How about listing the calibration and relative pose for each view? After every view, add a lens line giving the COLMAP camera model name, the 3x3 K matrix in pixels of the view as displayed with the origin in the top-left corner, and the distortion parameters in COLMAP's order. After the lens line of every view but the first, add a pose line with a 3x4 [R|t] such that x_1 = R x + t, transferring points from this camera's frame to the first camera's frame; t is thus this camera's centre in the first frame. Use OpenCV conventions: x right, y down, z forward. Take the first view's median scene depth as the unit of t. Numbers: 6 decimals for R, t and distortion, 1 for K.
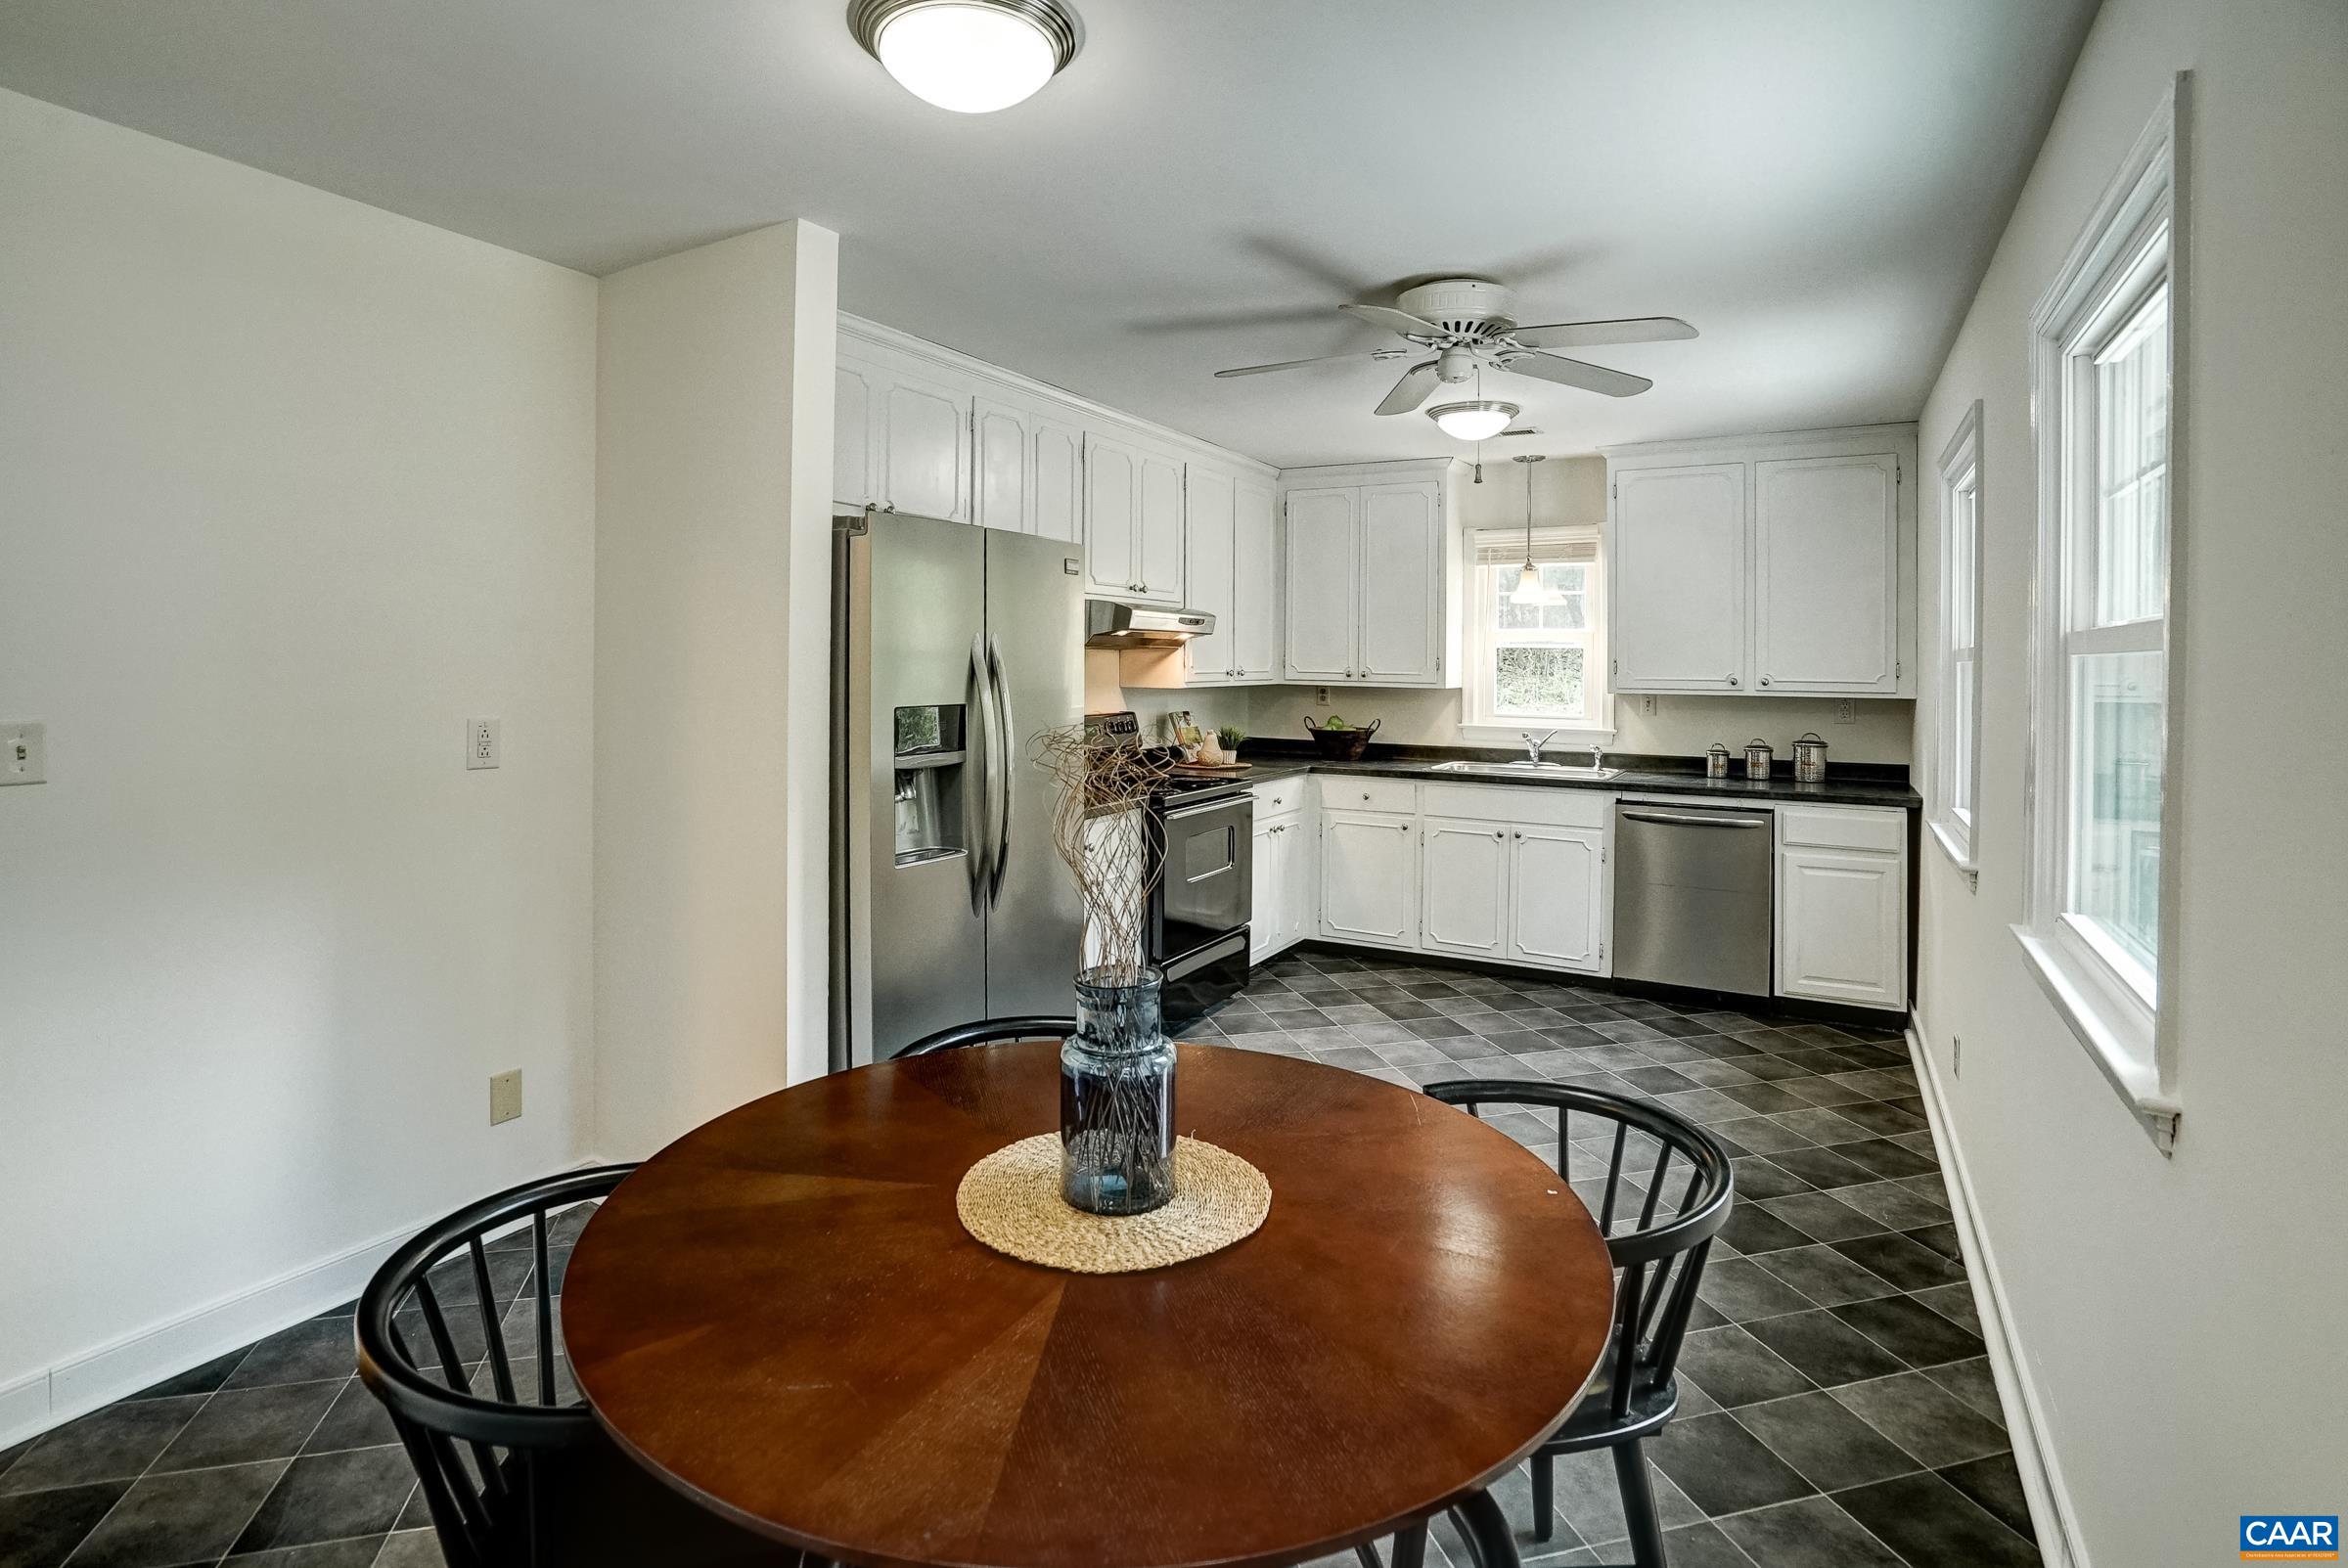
lens RADIAL K [[1152.2, 0, 1134.7], [0, 1152.2, 656.9], [0, 0, 1]] dist [-0.055703, 0.017708]
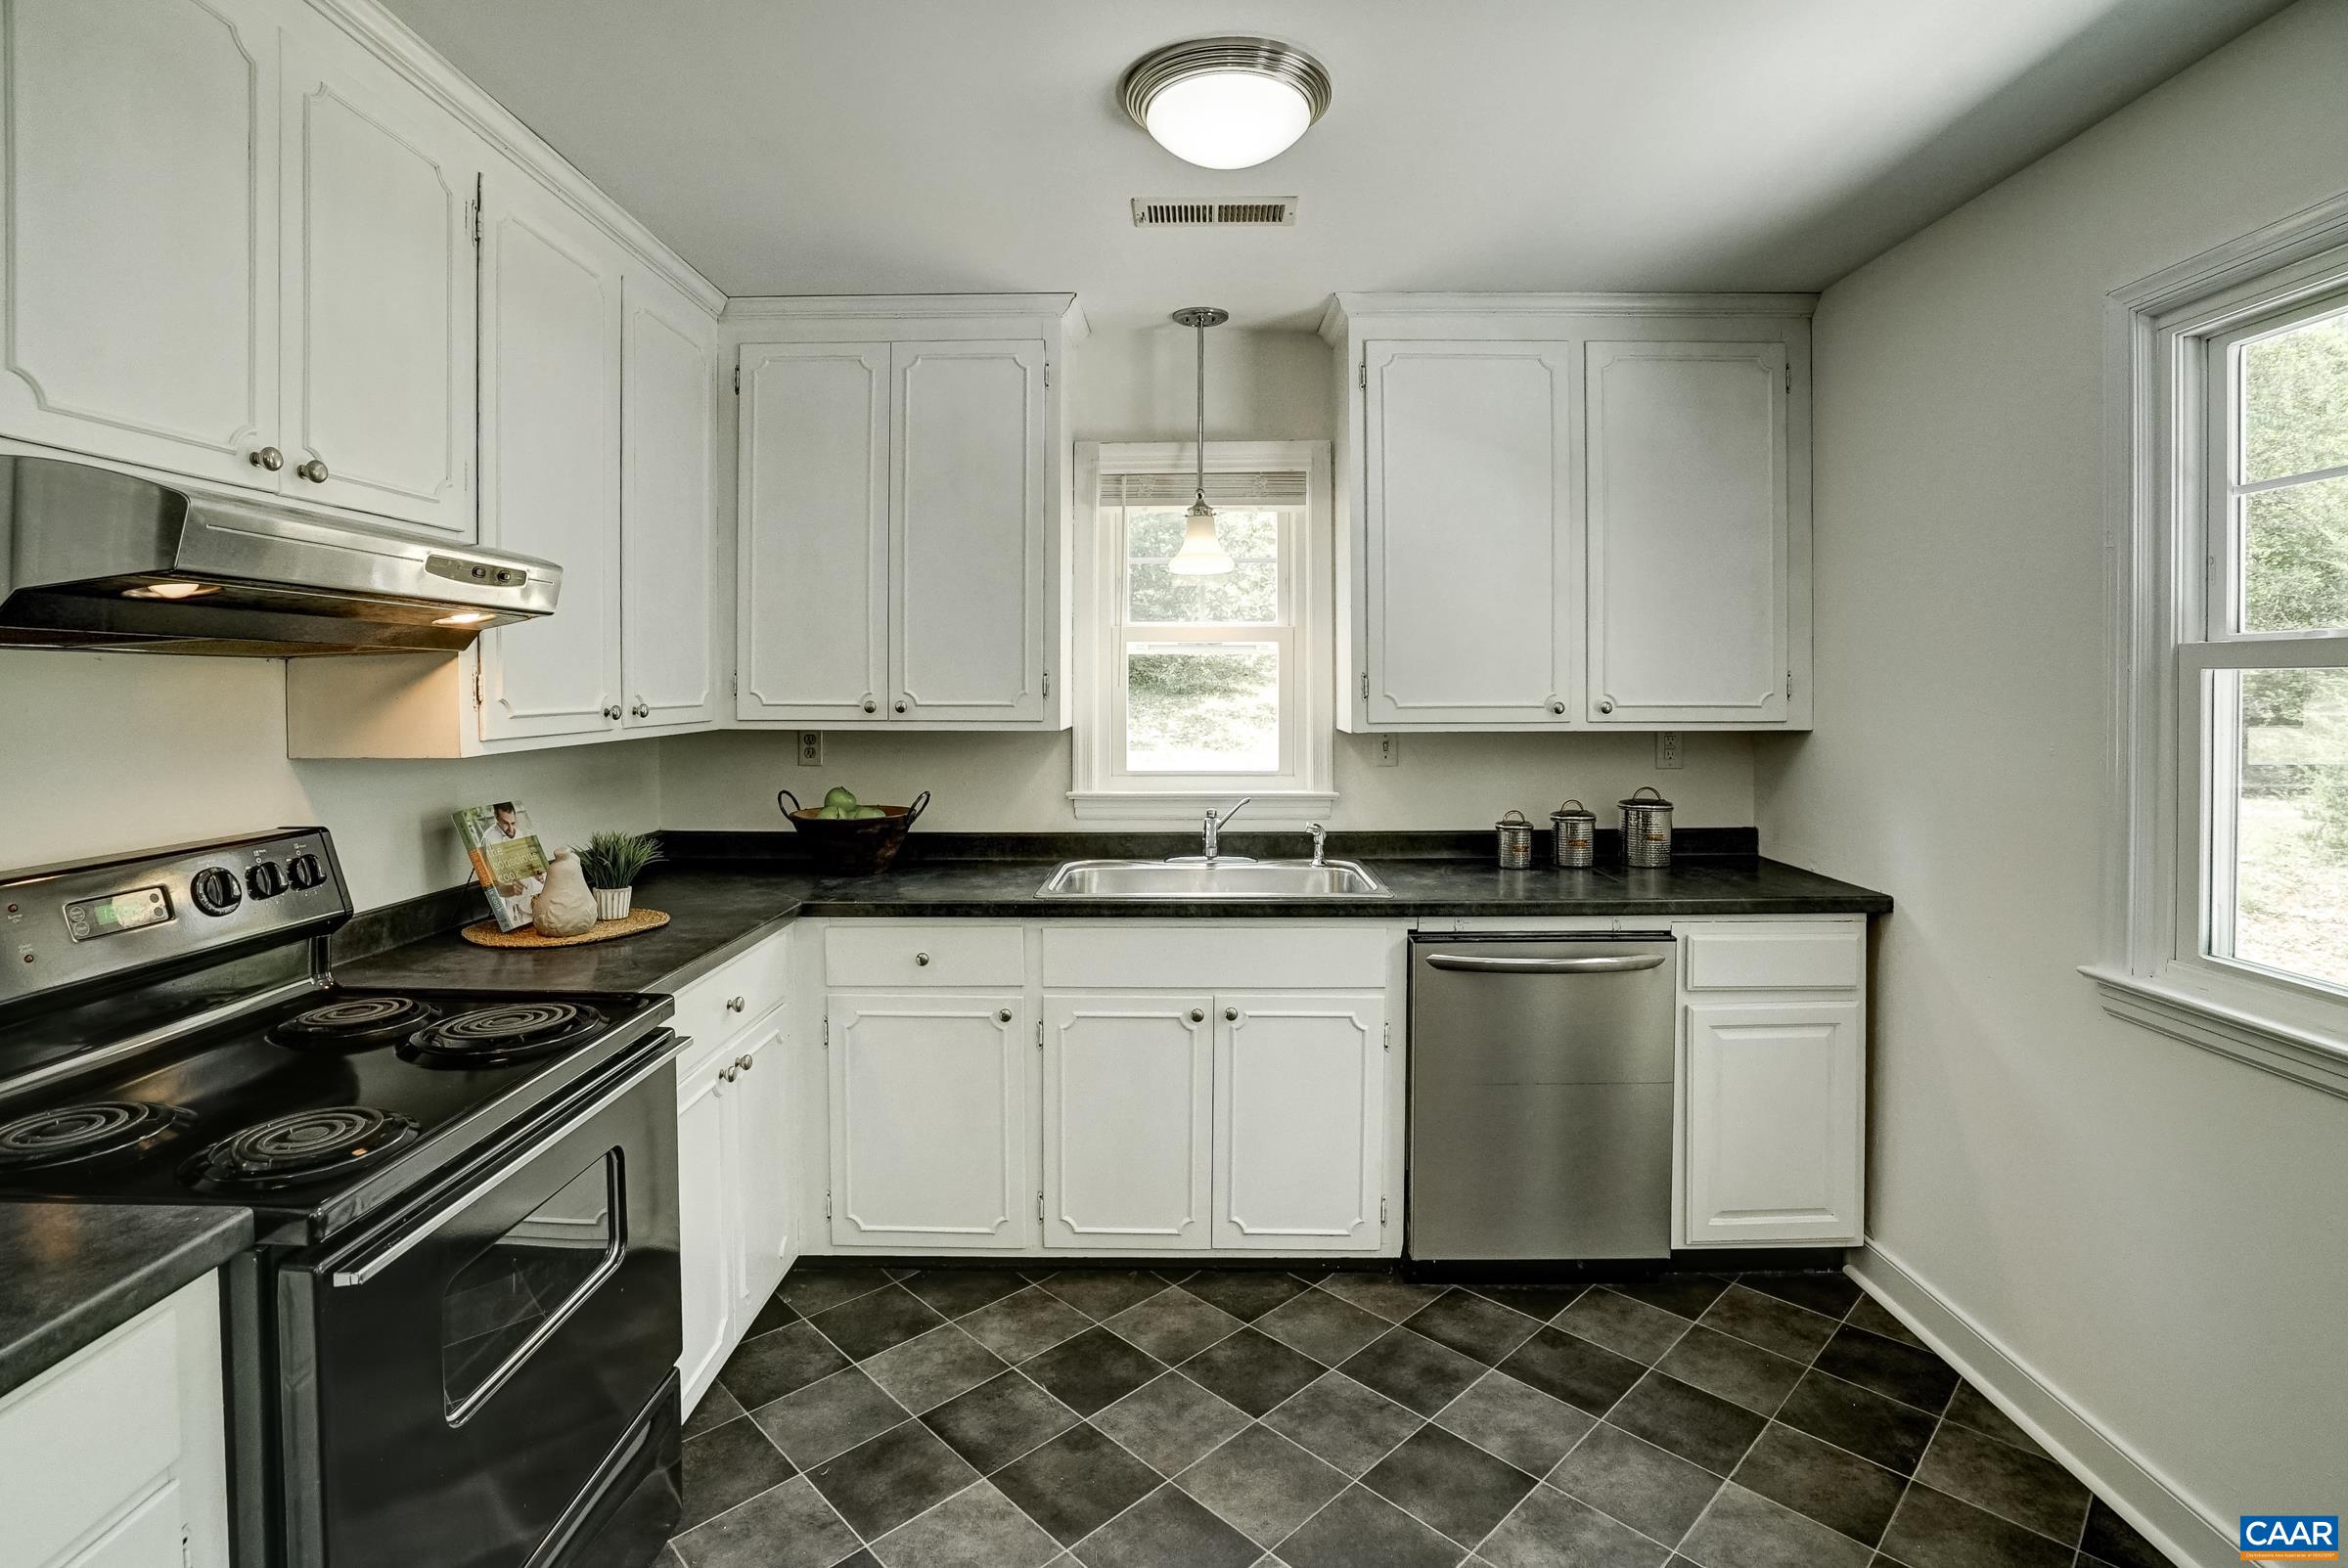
lens RADIAL K [[1112.9, 0, 1161.0], [0, 1112.9, 700.7], [0, 0, 1]] dist [-0.055606, 0.015251]
pose [[0.868339, -0.019924, 0.495570, 0.062486], [0.011068, 0.999722, 0.020799, 0.003786], [-0.495847, -0.012576, 0.868319, 0.581554]]
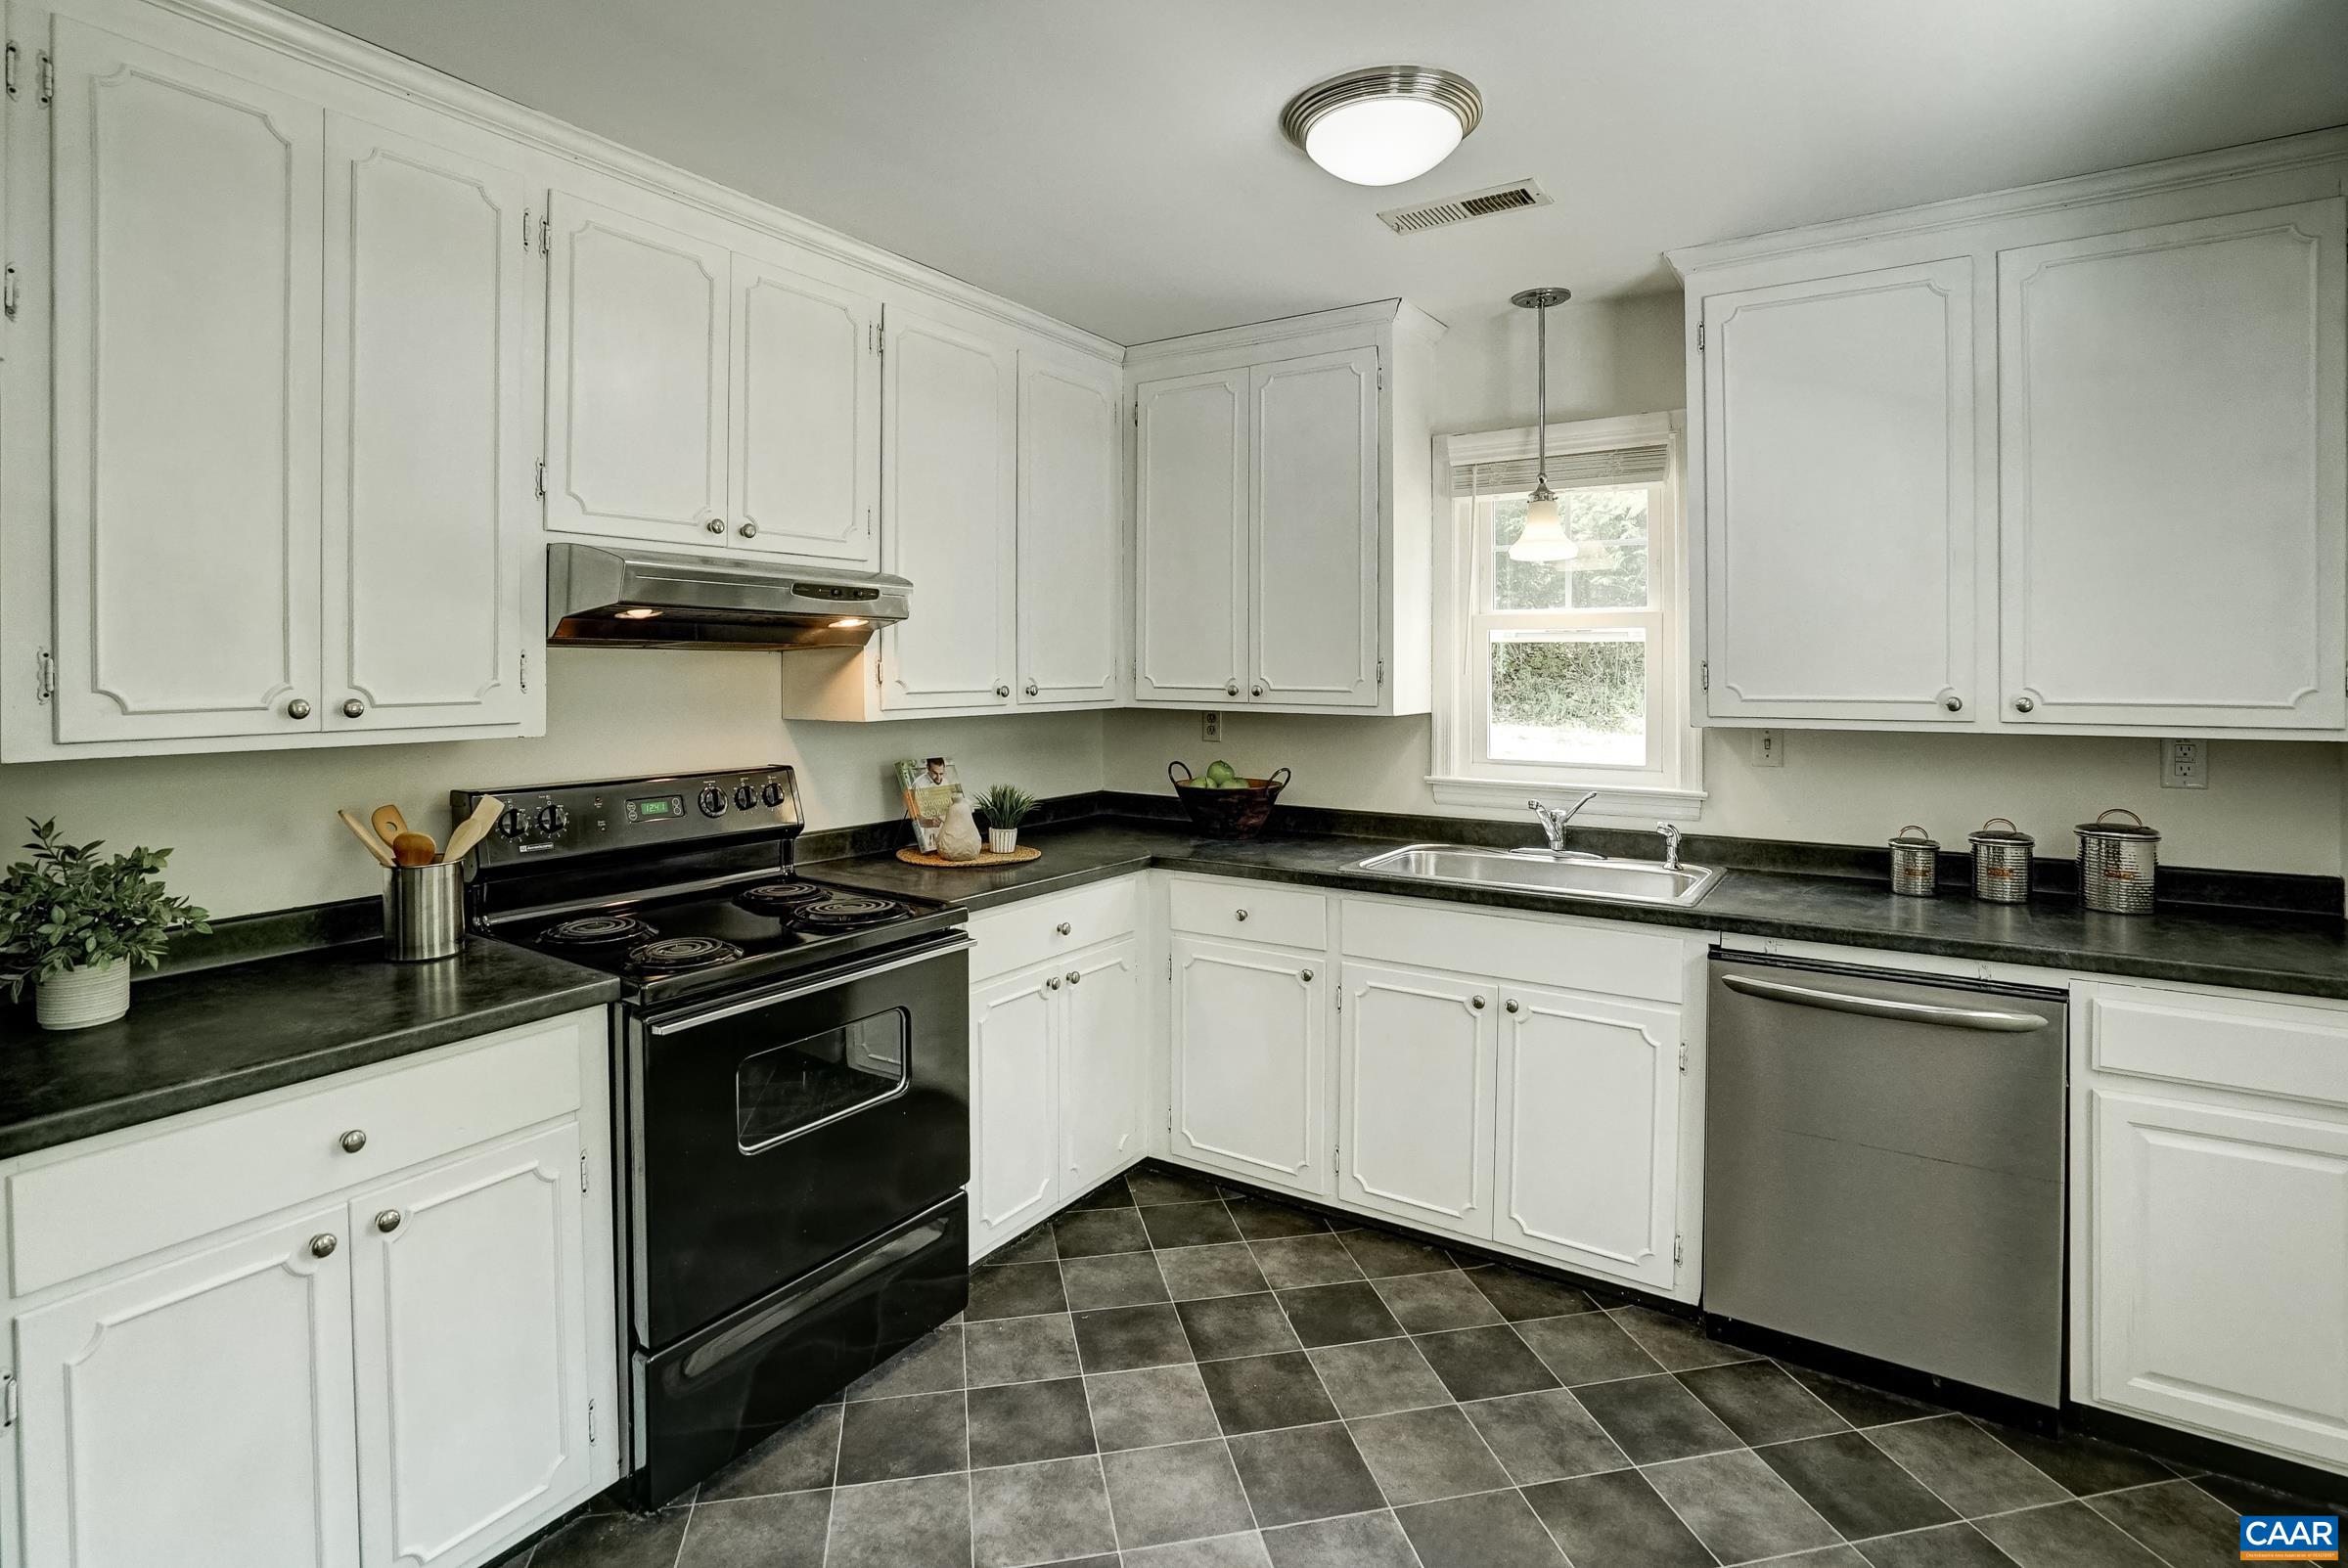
lens RADIAL K [[1133.2, 0, 1158.9], [0, 1133.2, 670.0], [0, 0, 1]] dist [-0.058181, 0.020757]
pose [[0.998675, -0.008158, -0.050812, 0.203552], [0.008318, 0.999961, 0.002929, 0.002999], [0.050786, -0.003348, 0.998704, 0.491103]]
